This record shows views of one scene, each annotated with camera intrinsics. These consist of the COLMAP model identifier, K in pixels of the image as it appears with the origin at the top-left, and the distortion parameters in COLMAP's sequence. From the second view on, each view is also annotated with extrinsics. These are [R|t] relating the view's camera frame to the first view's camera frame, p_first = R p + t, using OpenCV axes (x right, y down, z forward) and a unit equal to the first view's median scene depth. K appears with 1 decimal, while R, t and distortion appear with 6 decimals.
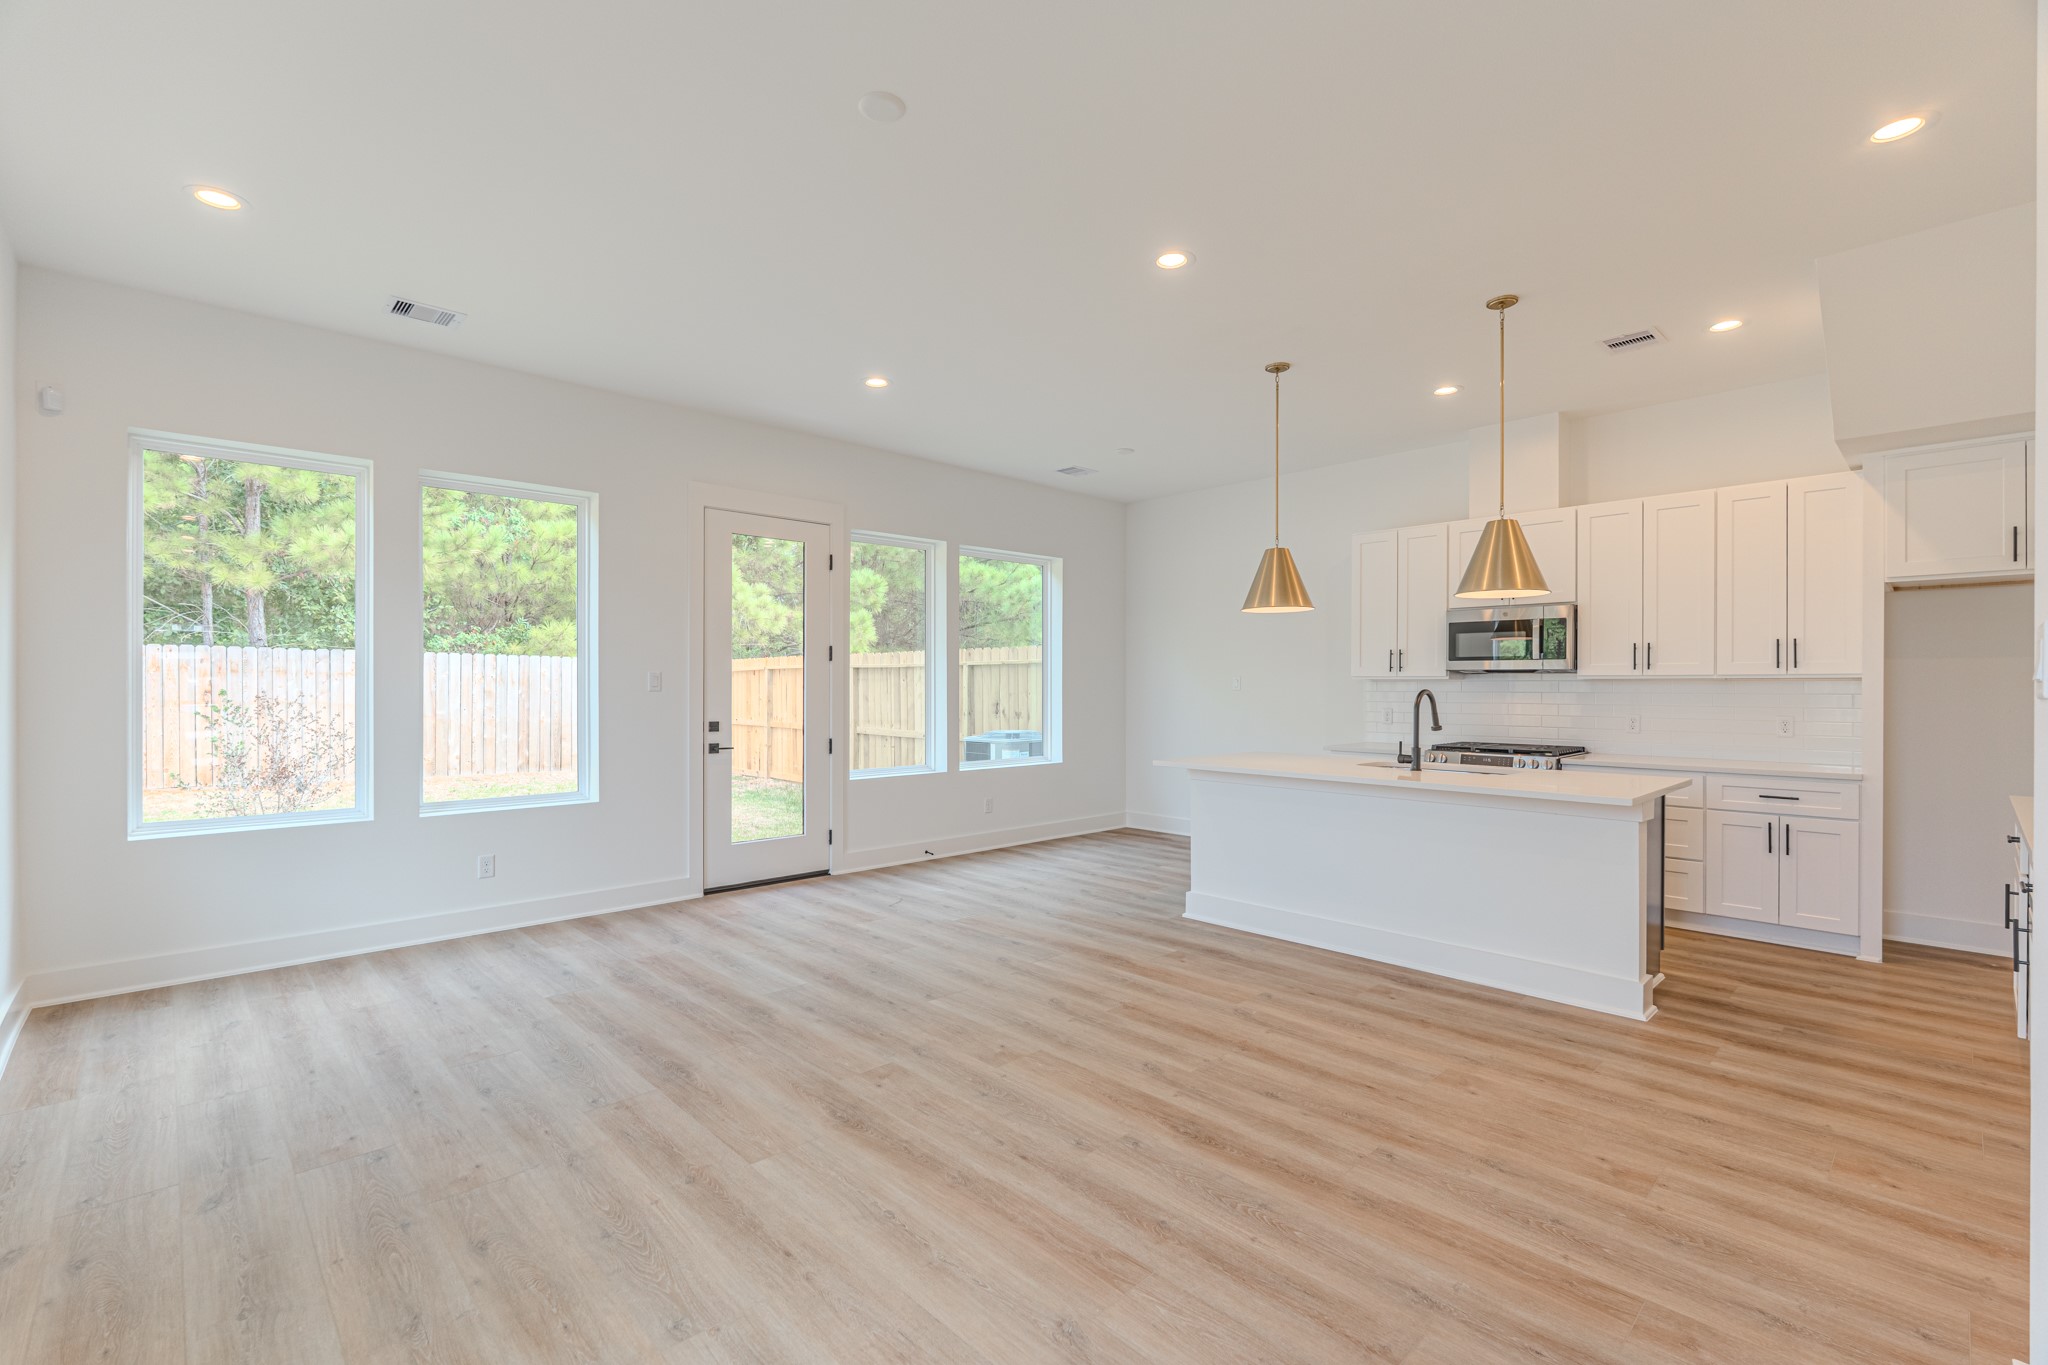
lens RADIAL K [[914.7, 0, 1024.0], [0, 914.7, 682.5], [0, 0, 1]] dist [-0.002640, -0.000516]
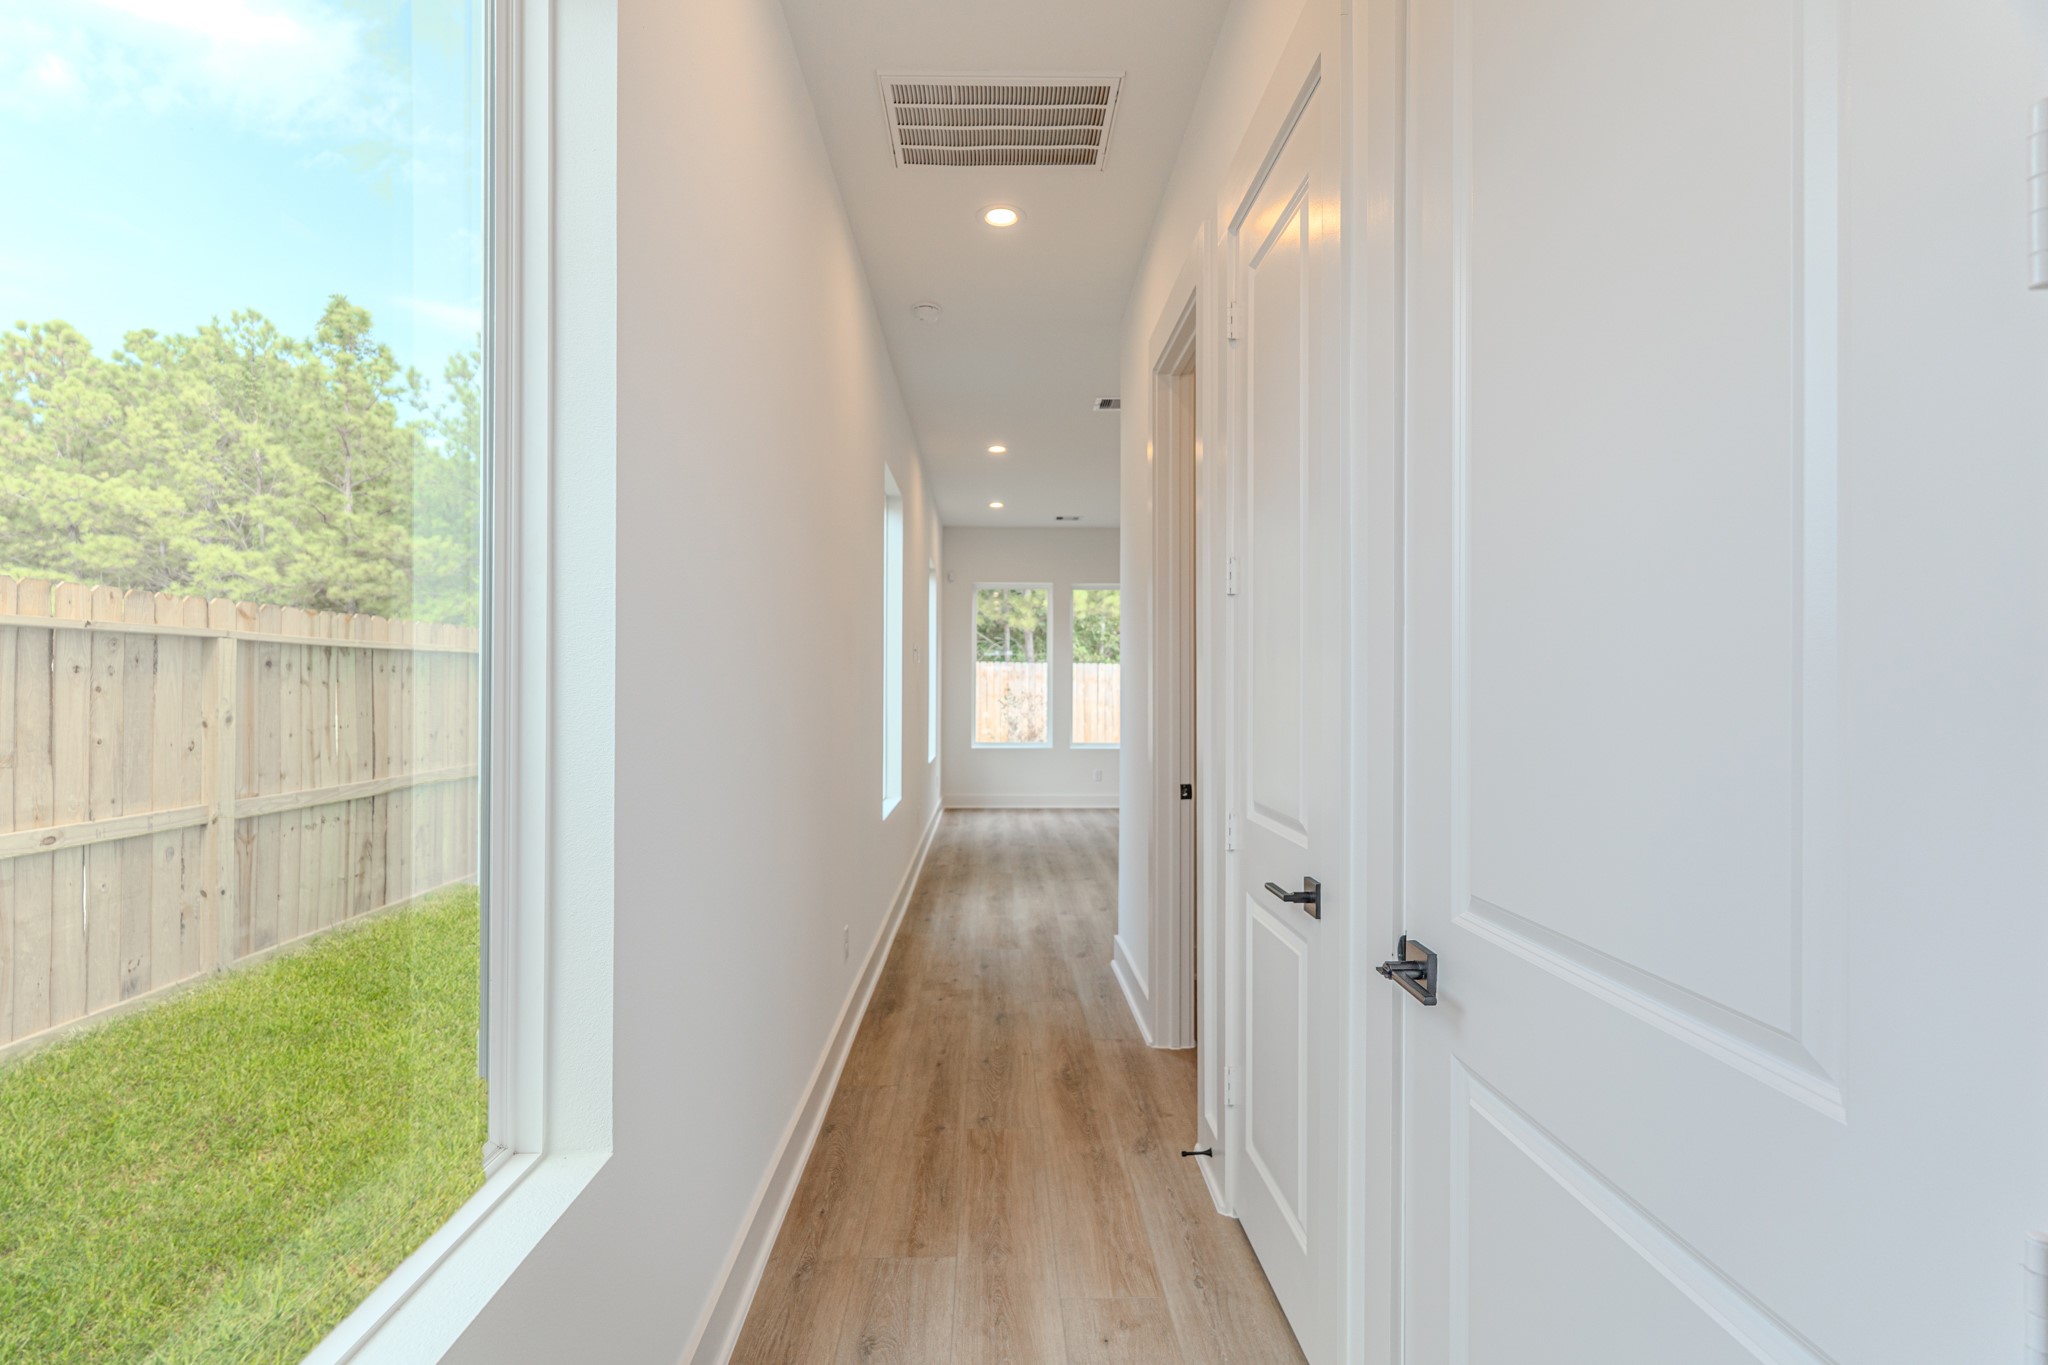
lens RADIAL K [[914.7, 0, 1024.0], [0, 914.7, 682.5], [0, 0, 1]] dist [-0.002640, -0.000516]
pose [[0.749578, 0.000739, -0.661915, 0.677449], [-0.001754, 0.999998, -0.000869, -0.004228], [0.661914, 0.001813, 0.749578, -0.677317]]
